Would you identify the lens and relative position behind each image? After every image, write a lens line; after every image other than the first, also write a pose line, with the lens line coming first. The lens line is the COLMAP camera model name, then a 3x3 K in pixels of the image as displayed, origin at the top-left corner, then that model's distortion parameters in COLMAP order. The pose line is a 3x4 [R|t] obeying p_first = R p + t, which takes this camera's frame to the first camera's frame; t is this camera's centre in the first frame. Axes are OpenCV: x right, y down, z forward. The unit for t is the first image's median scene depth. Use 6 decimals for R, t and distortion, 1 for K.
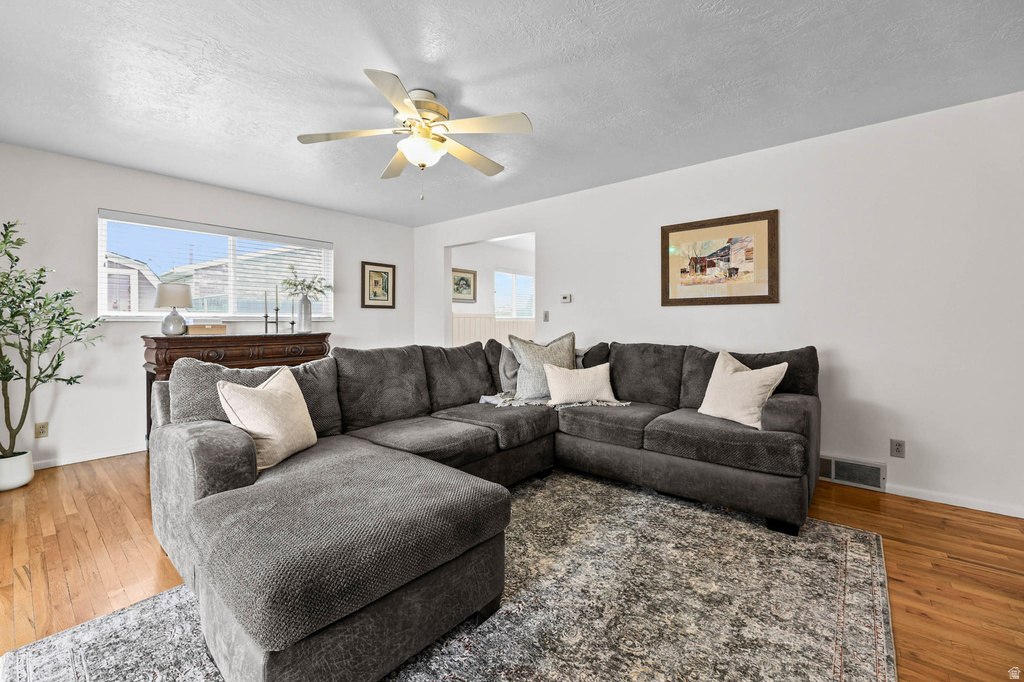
lens RADIAL K [[413.4, 0, 489.3], [0, 413.4, 330.9], [0, 0, 1]] dist [0.000740, 0.000000]
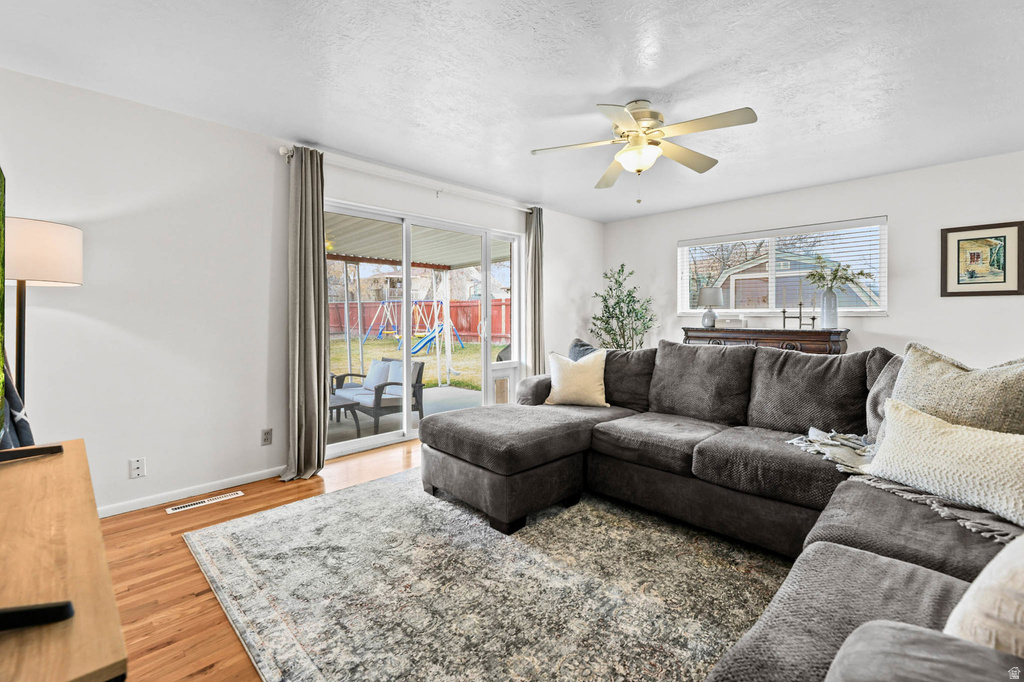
lens RADIAL K [[446.1, 0, 537.8], [0, 446.1, 316.9], [0, 0, 1]] dist [-0.002698, -0.000458]
pose [[-0.033726, 0.000726, -0.999431, 0.453772], [-0.023281, 0.999728, 0.001512, -0.007996], [0.999160, 0.023319, -0.033700, 0.356317]]
